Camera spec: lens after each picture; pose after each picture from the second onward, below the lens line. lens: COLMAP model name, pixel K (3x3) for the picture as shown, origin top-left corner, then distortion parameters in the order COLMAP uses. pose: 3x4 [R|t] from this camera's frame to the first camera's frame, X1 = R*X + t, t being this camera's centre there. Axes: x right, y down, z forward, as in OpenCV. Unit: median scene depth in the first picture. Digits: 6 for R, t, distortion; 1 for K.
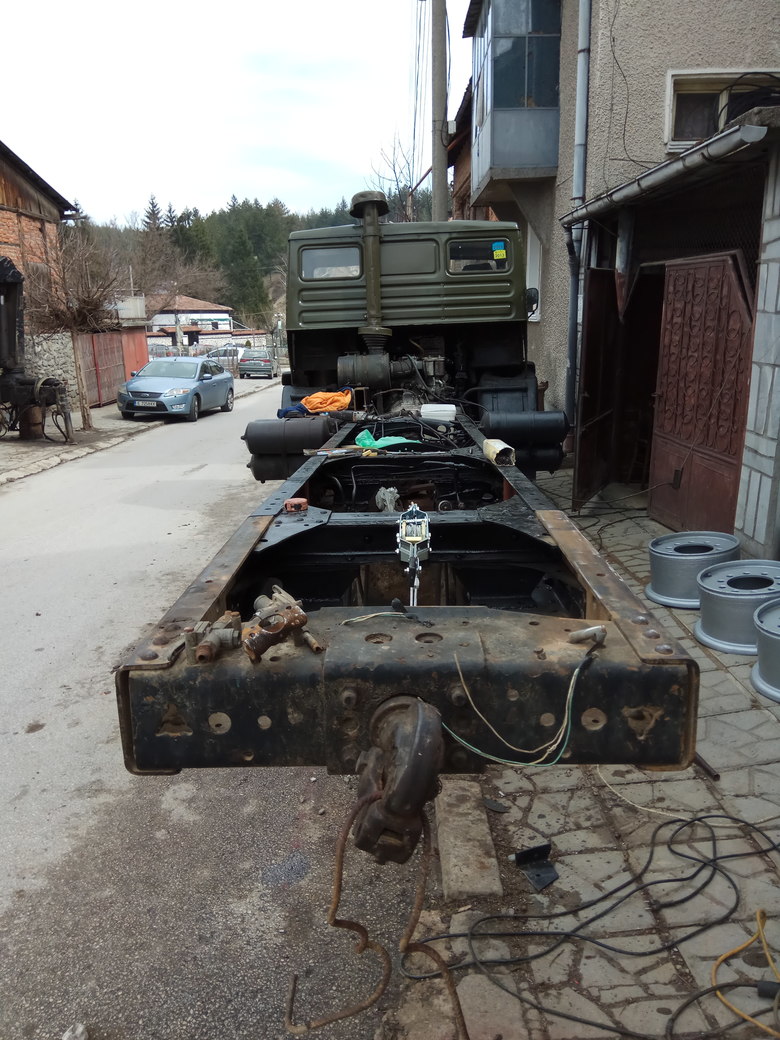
lens RADIAL K [[800.4, 0, 388.6], [0, 800.4, 517.8], [0, 0, 1]] dist [0.088752, -0.131336]
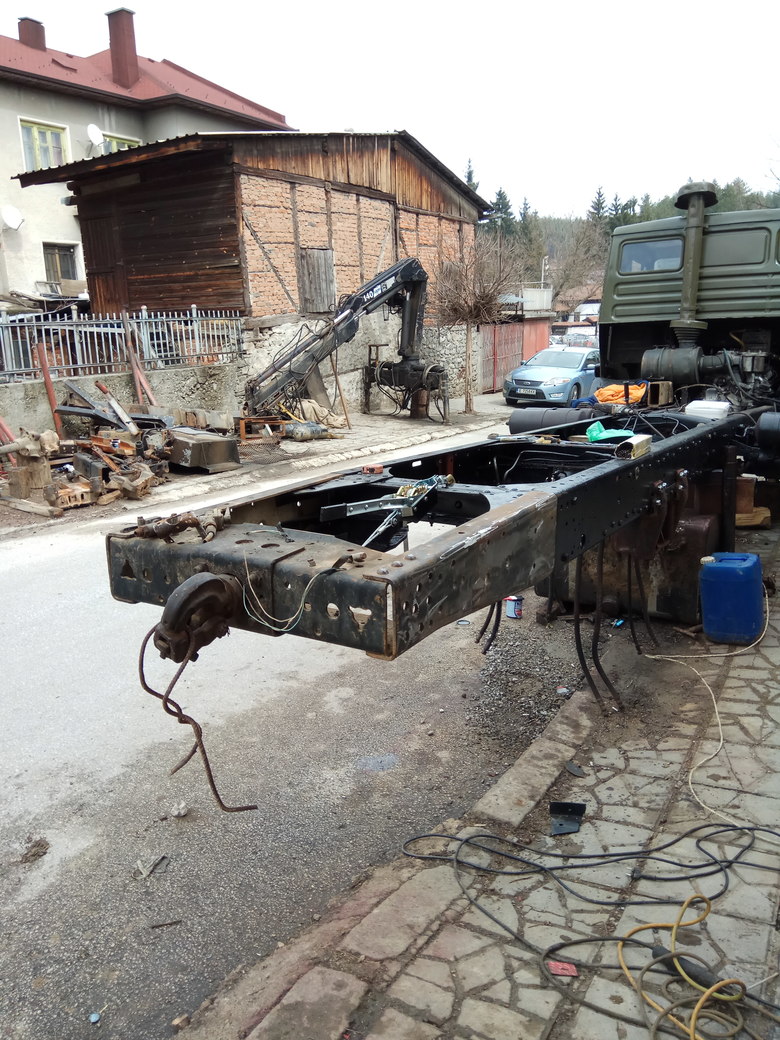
lens RADIAL K [[800.4, 0, 381.2], [0, 800.4, 523.0], [0, 0, 1]] dist [0.088752, -0.131336]
pose [[0.865034, 0.126549, -0.485491, 0.175957], [-0.117516, 0.991854, 0.049152, 0.001869], [0.487756, 0.014535, 0.872859, -0.036827]]
